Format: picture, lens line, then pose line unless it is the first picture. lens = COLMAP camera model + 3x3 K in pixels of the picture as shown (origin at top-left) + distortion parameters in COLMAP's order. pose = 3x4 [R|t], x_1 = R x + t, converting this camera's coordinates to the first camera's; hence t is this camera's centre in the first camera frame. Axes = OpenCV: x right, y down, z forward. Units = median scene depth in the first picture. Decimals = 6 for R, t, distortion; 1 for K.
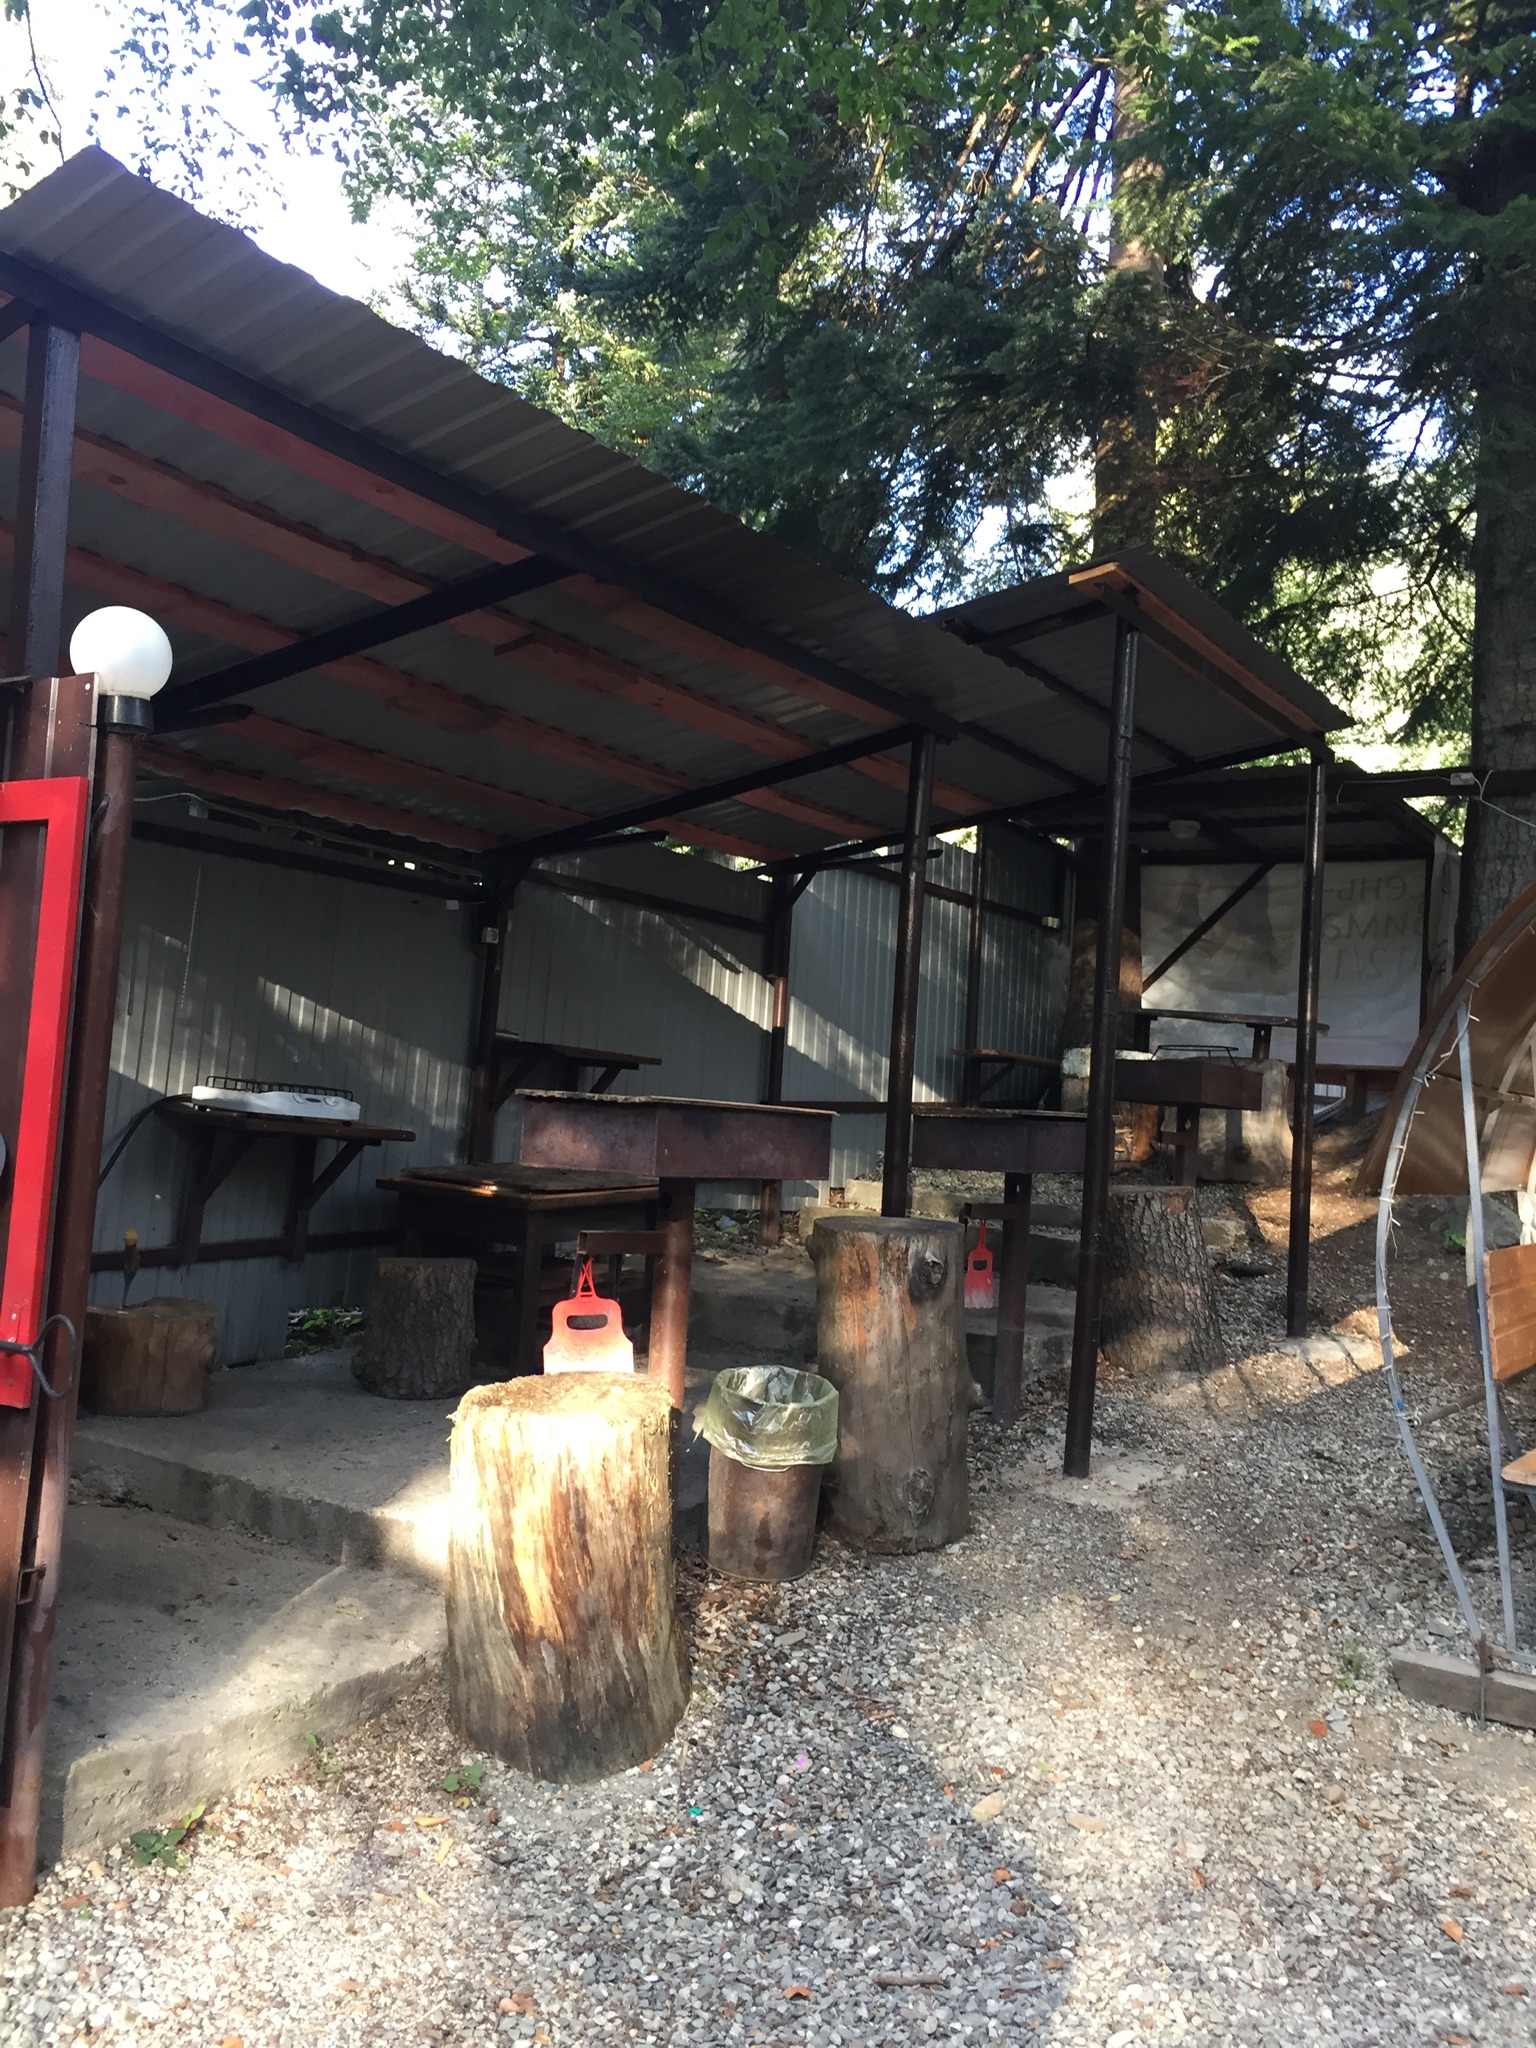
lens RADIAL K [[1730.3, 0, 768.0], [0, 1730.3, 1024.0], [0, 0, 1]] dist [0.069667, -0.001965]
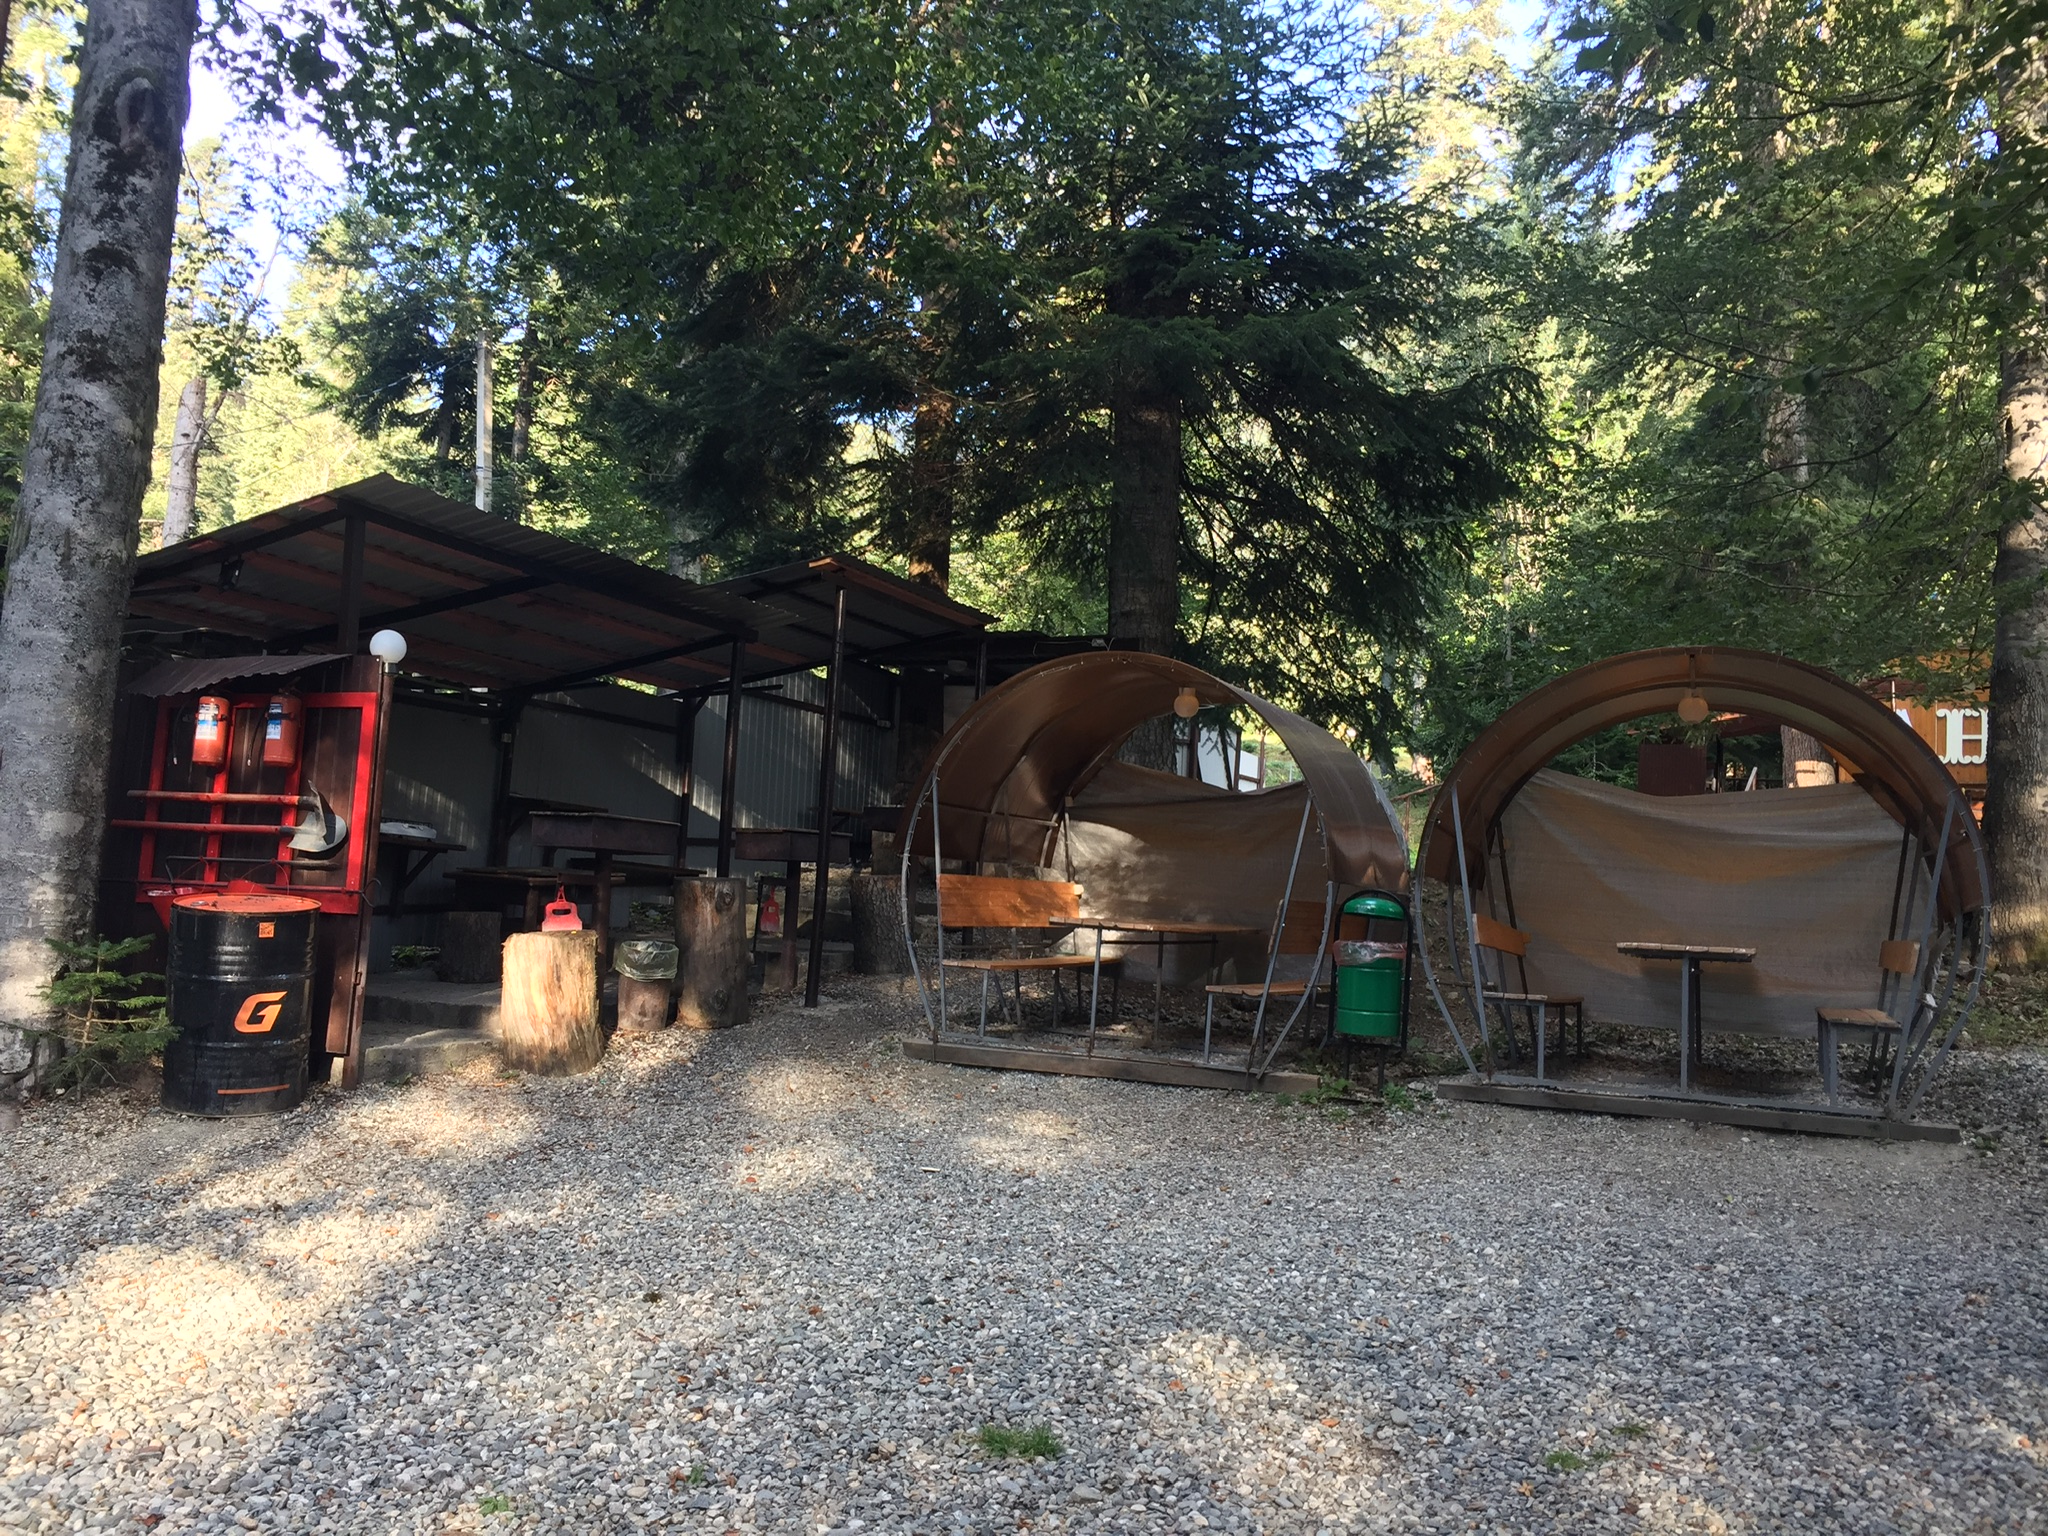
lens RADIAL K [[1730.3, 0, 1024.0], [0, 1730.3, 768.0], [0, 0, 1]] dist [0.069667, -0.001965]
pose [[0.988433, 0.002999, 0.151628, 0.106905], [0.000496, 0.999735, -0.023007, 0.023672], [-0.151657, 0.022816, 0.988170, -0.969870]]
